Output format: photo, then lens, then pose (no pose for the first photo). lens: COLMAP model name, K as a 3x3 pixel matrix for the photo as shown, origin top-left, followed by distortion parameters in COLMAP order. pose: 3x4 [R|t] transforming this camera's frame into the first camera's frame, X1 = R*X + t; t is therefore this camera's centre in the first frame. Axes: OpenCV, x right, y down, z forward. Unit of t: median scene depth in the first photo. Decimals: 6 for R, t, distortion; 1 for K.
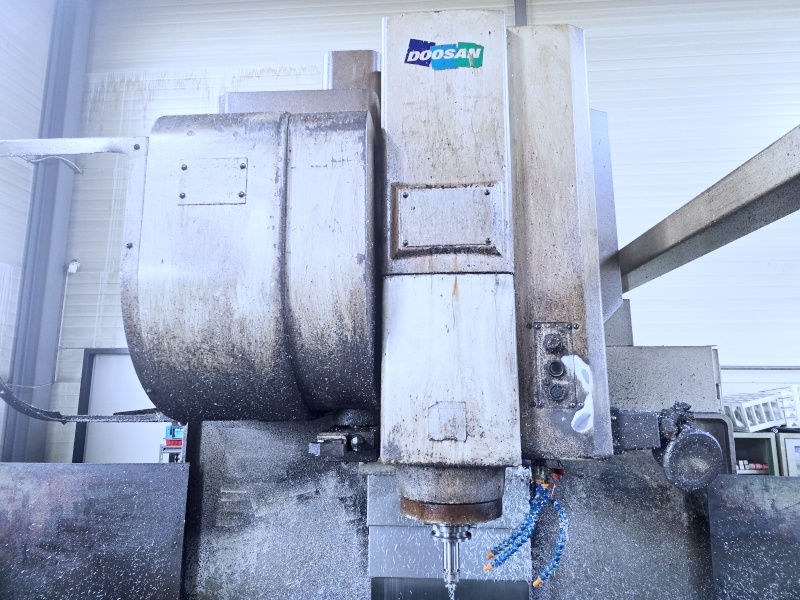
lens RADIAL K [[547.9, 0, 401.7], [0, 547.9, 282.7], [0, 0, 1]] dist [0.047899, -0.041812]
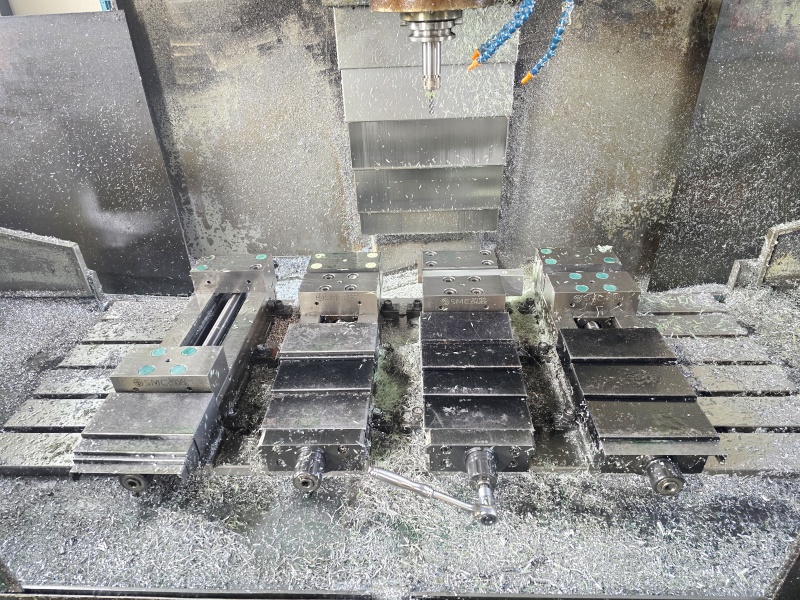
lens RADIAL K [[547.9, 0, 389.8], [0, 547.9, 301.4], [0, 0, 1]] dist [0.047899, -0.041812]
pose [[0.998616, -0.052576, 0.001243, 0.001019], [0.038469, 0.746368, 0.664421, 0.113261], [-0.035860, -0.663454, 0.747357, 0.052086]]
